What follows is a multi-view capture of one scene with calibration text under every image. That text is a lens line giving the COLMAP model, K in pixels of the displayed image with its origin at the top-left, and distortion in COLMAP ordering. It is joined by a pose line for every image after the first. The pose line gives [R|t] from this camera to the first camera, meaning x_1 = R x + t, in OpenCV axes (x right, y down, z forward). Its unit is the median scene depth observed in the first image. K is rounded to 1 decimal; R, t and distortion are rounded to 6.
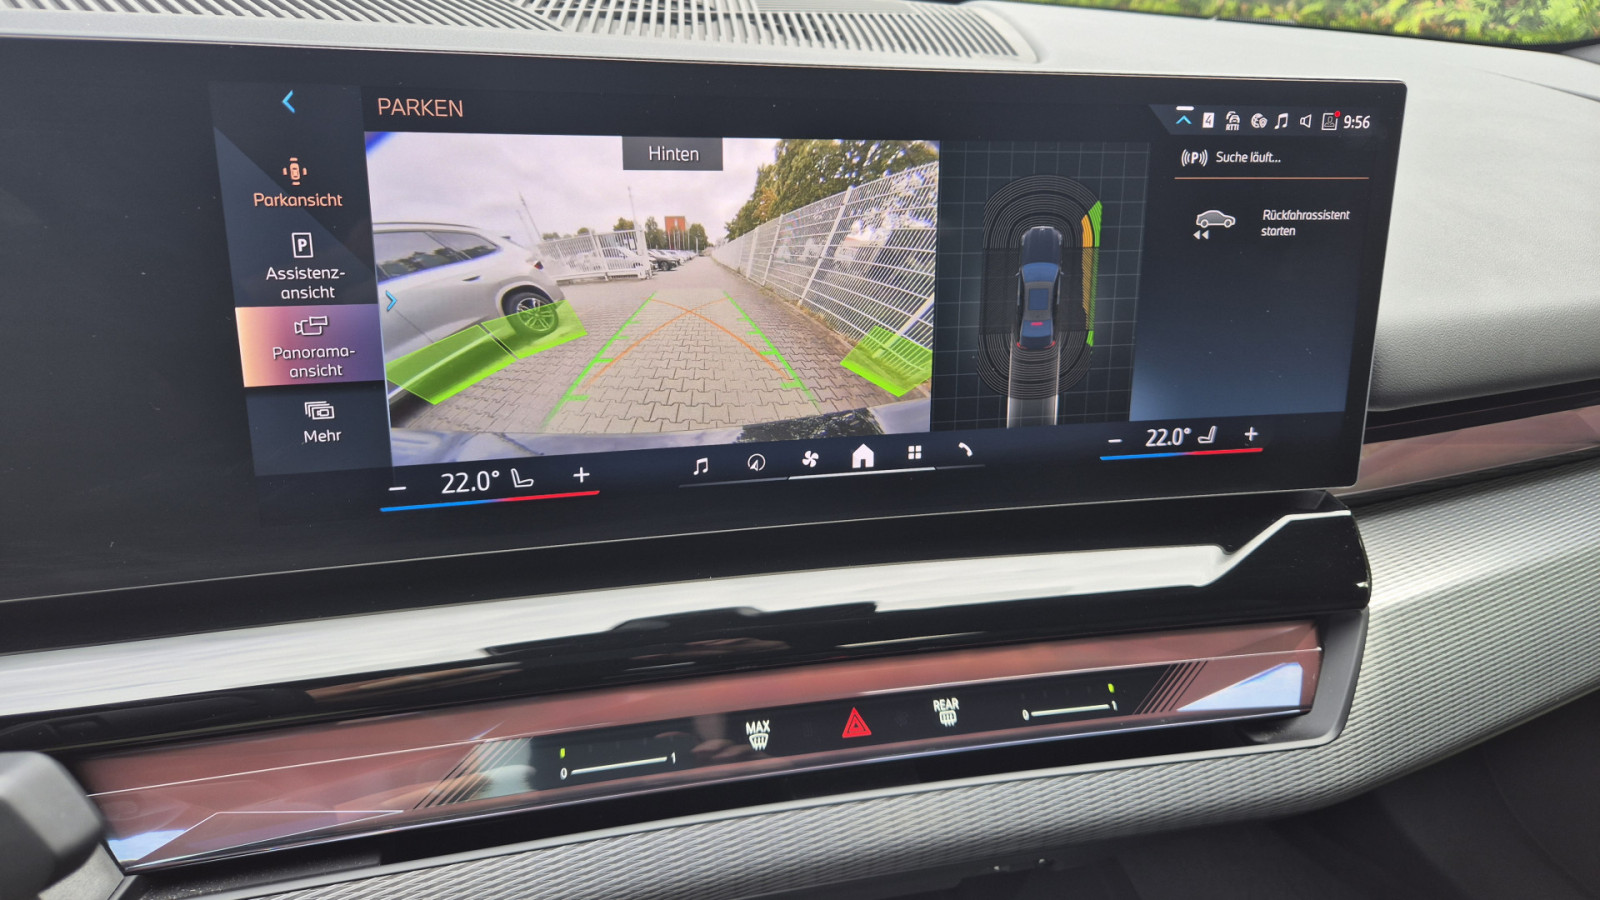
lens RADIAL K [[1067.9, 0, 795.3], [0, 1067.9, 424.0], [0, 0, 1]] dist [0.033886, -0.012561]
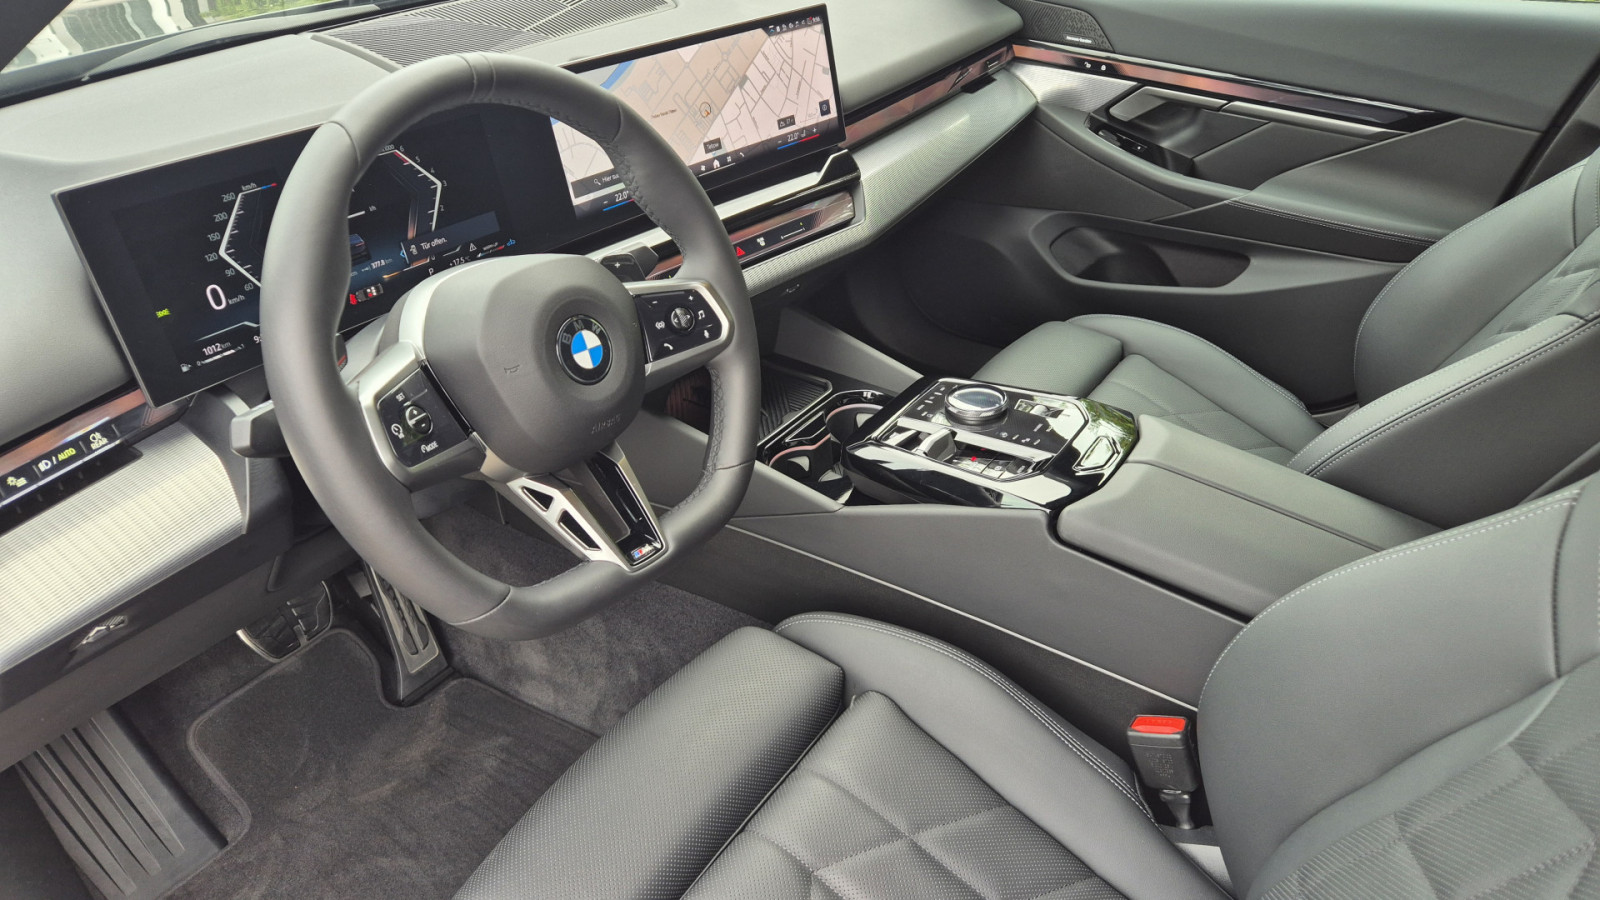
lens RADIAL K [[1067.9, 0, 798.3], [0, 1067.9, 453.6], [0, 0, 1]] dist [0.033886, -0.012561]
pose [[0.833625, -0.359141, 0.419627, -1.268484], [0.288008, 0.930921, 0.224584, 0.174384], [-0.471297, -0.066363, 0.879474, -1.778818]]
